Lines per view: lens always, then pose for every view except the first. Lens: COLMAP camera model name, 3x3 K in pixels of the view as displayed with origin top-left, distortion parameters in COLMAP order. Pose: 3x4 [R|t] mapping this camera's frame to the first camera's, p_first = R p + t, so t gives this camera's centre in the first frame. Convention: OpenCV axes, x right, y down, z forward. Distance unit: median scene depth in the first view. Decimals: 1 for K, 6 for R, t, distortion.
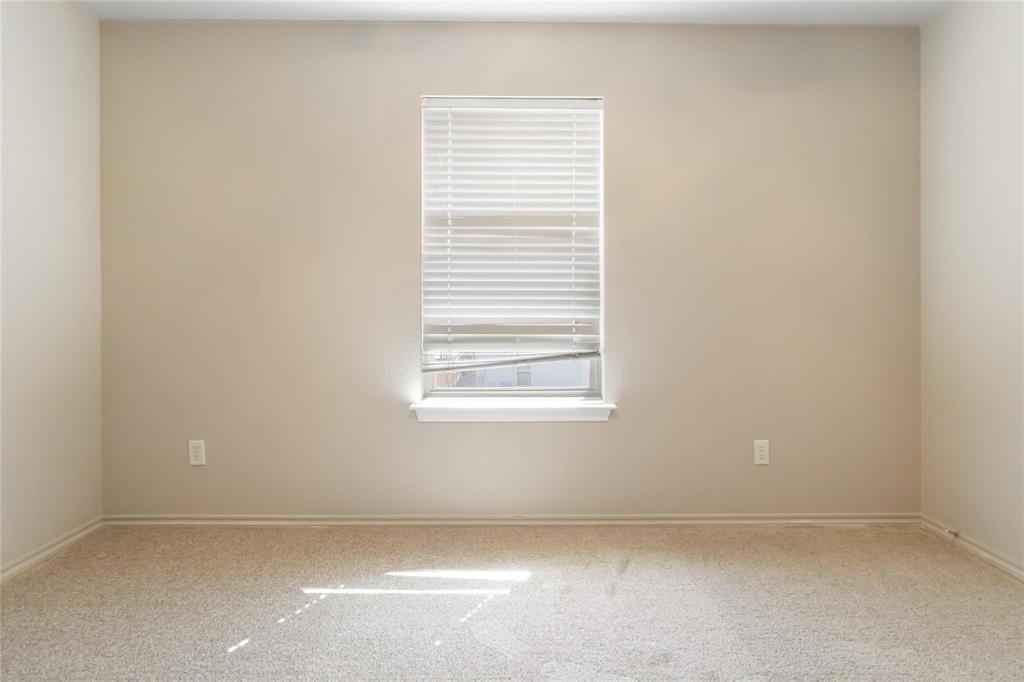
lens RADIAL K [[507.5, 0, 511.9], [0, 507.5, 308.5], [0, 0, 1]] dist [0.000175, 0.000190]
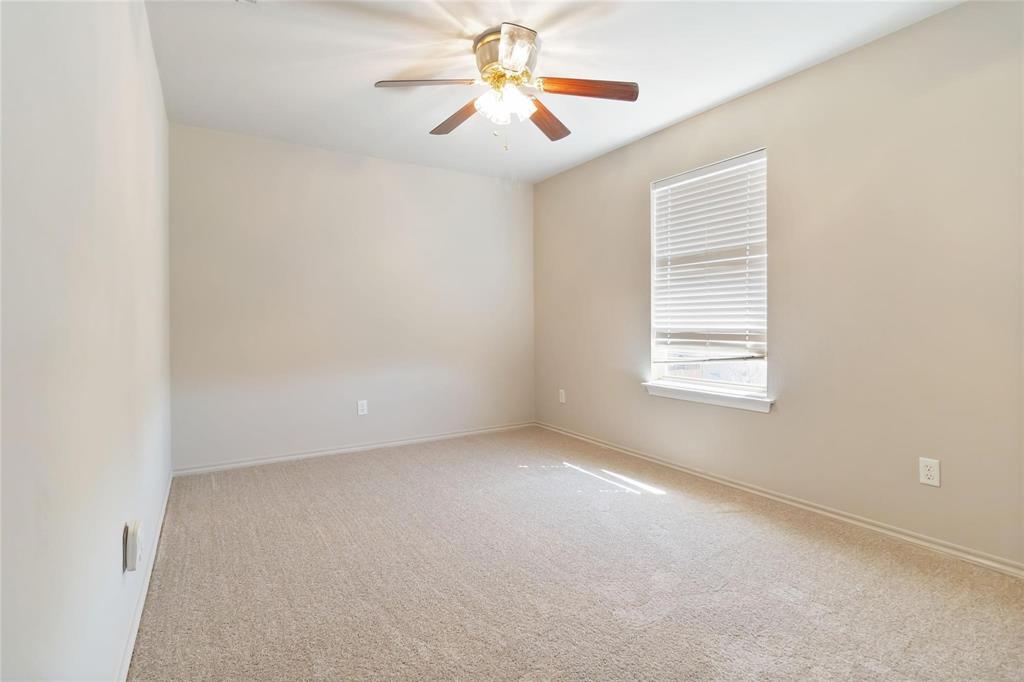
lens RADIAL K [[486.6, 0, 516.2], [0, 486.6, 322.8], [0, 0, 1]] dist [-0.001241, 0.000119]
pose [[0.523760, -0.003254, -0.851860, 0.854690], [0.007908, 0.999968, 0.001042, -0.001003], [0.851829, -0.007282, 0.523769, -0.124558]]
